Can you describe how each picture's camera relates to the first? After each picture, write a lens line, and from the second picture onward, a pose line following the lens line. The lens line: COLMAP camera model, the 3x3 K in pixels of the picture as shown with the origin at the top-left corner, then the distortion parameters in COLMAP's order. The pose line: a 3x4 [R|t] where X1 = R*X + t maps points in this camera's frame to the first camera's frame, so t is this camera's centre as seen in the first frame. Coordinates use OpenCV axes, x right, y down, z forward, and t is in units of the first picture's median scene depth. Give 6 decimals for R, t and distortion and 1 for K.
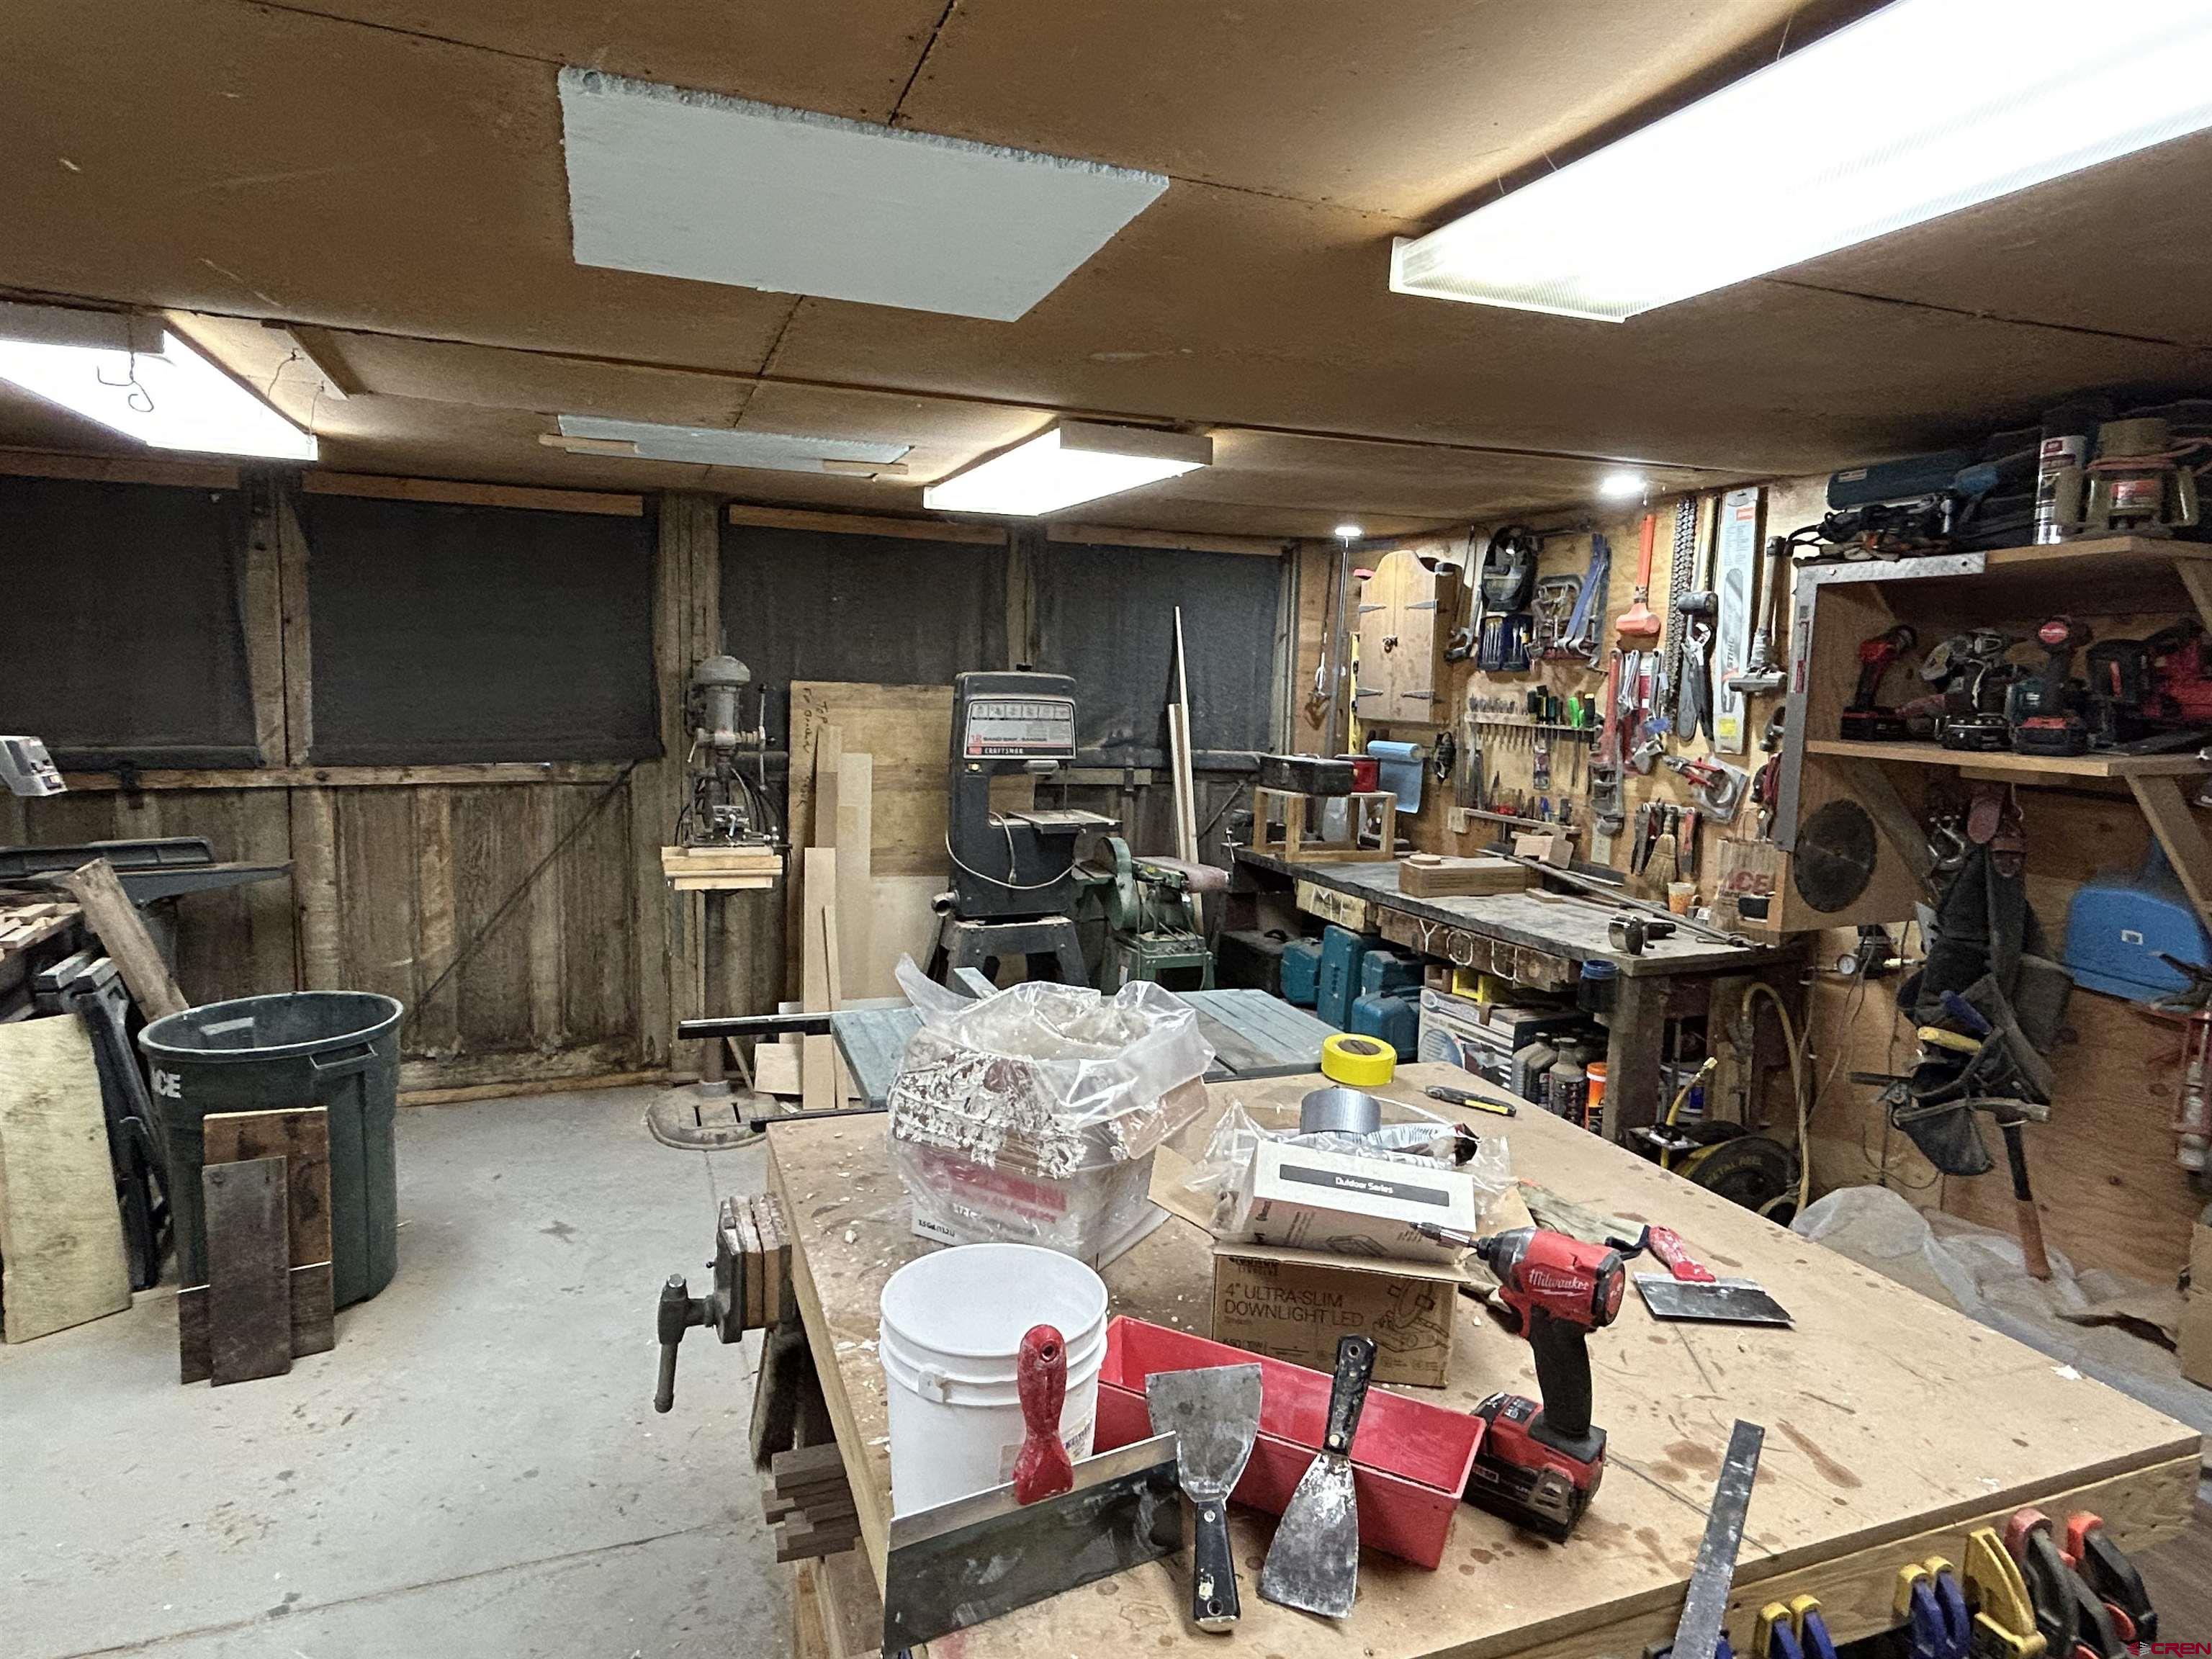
lens RADIAL K [[1249.0, 0, 1092.5], [0, 1249.0, 827.2], [0, 0, 1]] dist [-0.000813, 0.002185]
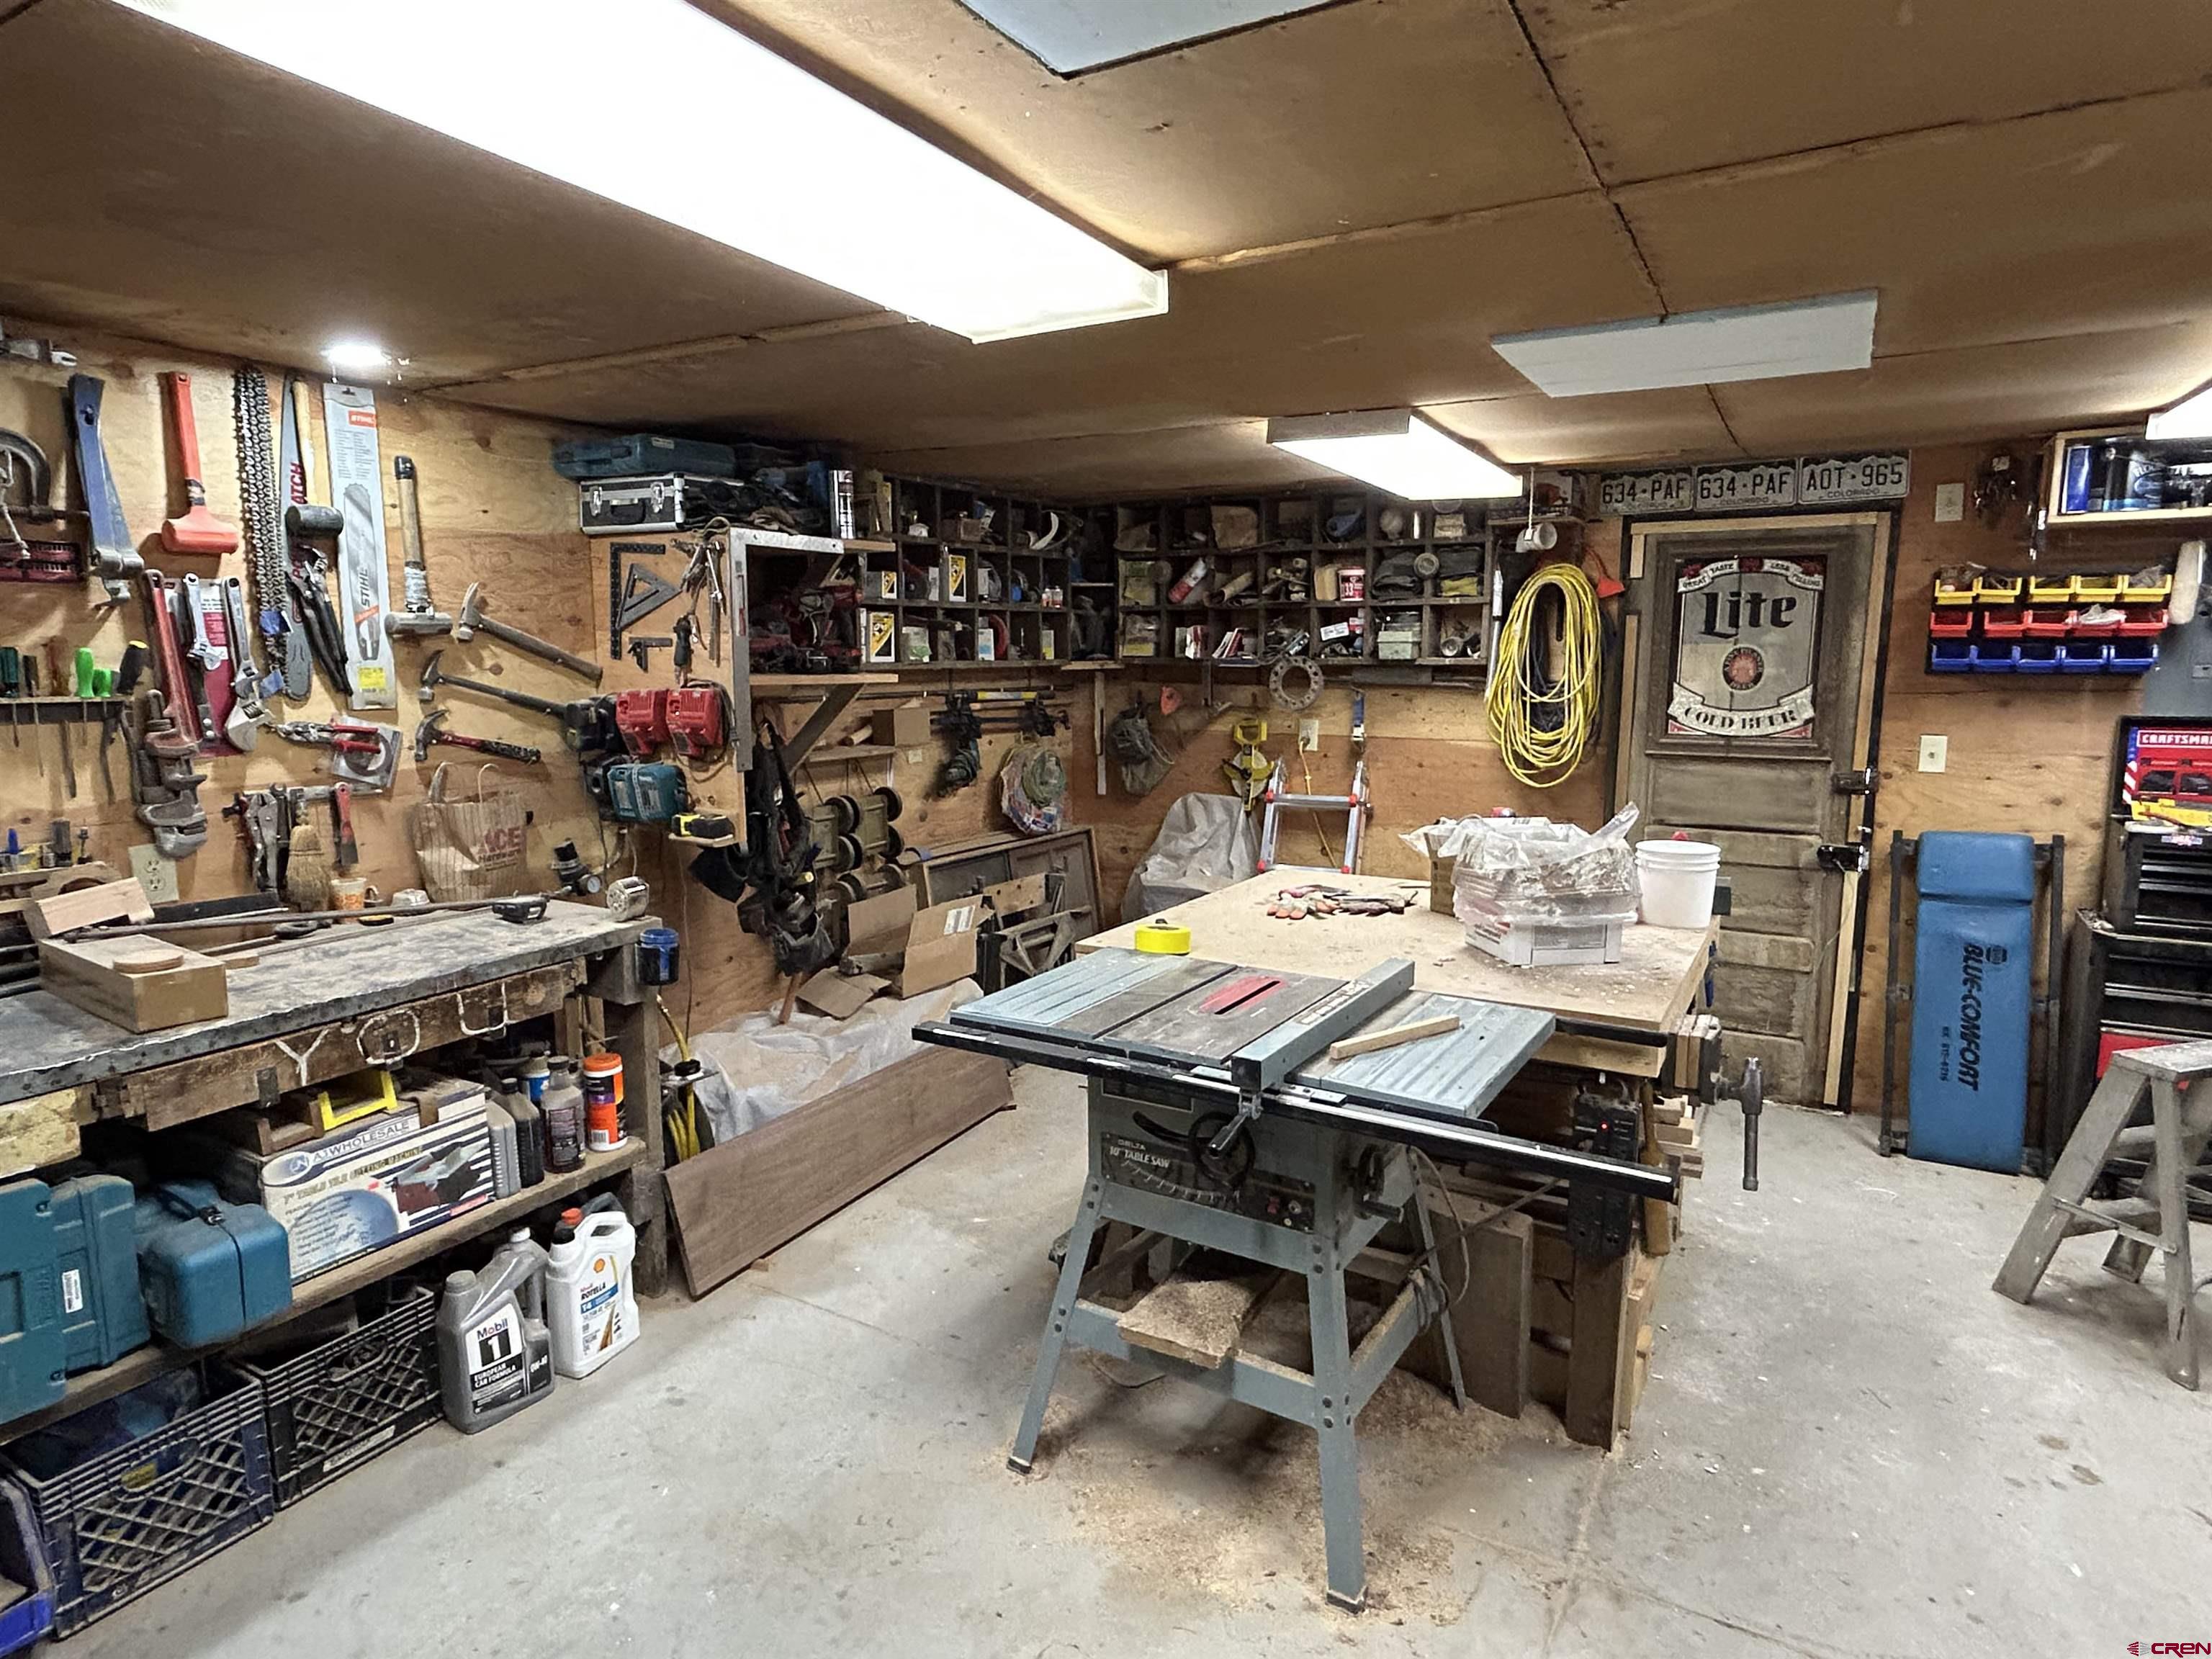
lens RADIAL K [[1233.4, 0, 1115.6], [0, 1233.4, 830.9], [0, 0, 1]] dist [-0.005064, 0.004392]
pose [[-0.634936, -0.137964, 0.760146, -0.254028], [0.076162, 0.967955, 0.239298, -0.080249], [-0.768801, 0.209833, -0.604082, 0.652679]]
